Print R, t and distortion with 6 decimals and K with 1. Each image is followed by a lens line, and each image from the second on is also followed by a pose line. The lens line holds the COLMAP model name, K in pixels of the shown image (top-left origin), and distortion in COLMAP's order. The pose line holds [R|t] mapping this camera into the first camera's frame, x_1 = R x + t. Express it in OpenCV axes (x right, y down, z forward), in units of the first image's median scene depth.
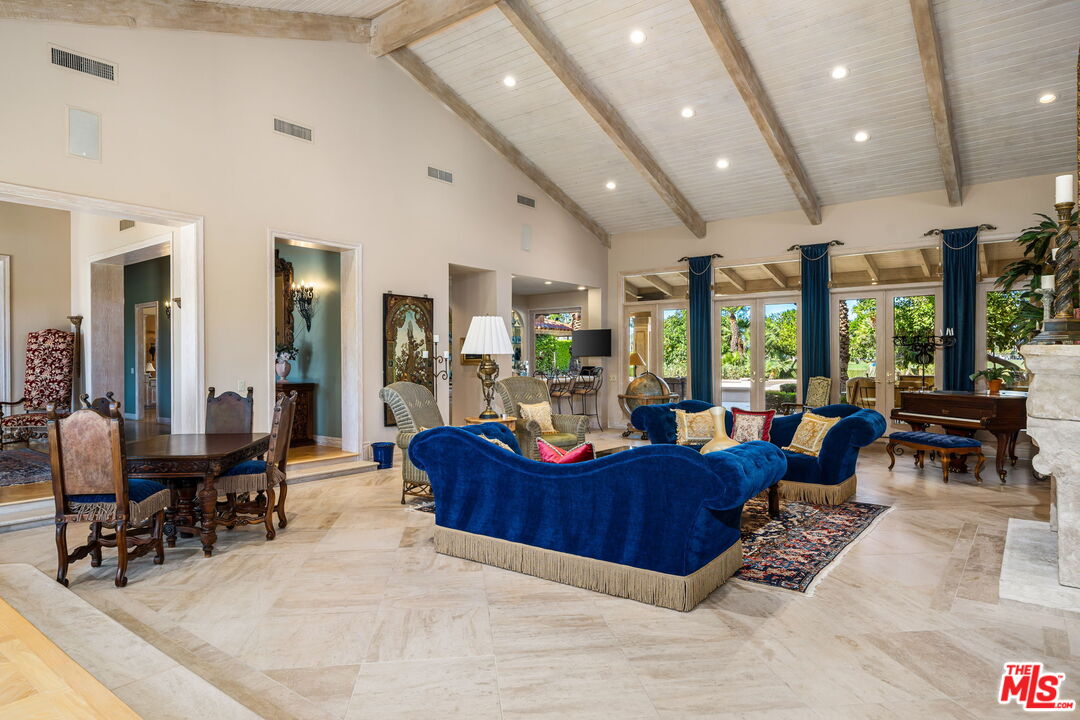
lens RADIAL K [[636.1, 0, 539.6], [0, 636.1, 358.3], [0, 0, 1]] dist [0.000114, 0.000078]
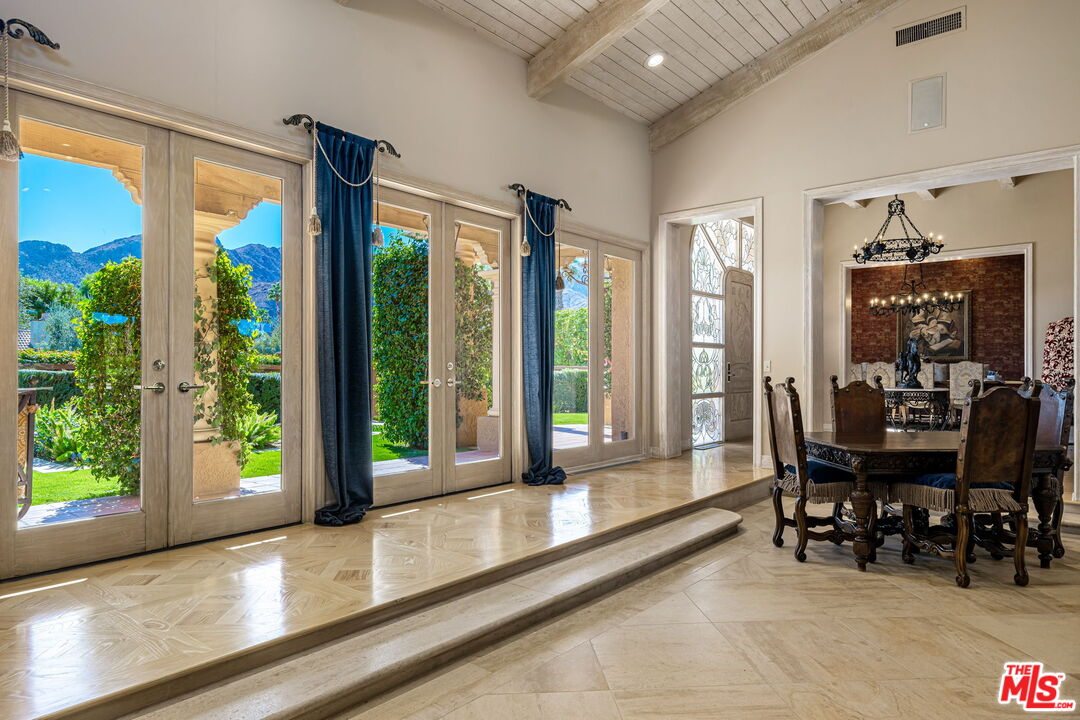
lens RADIAL K [[661.6, 0, 535.3], [0, 661.6, 368.1], [0, 0, 1]] dist [0.008774, 0.001420]
pose [[-0.038873, 0.005236, -0.999230, 0.378780], [-0.001735, 0.999984, 0.005308, 0.043537], [0.999243, 0.001940, -0.038864, 0.625379]]
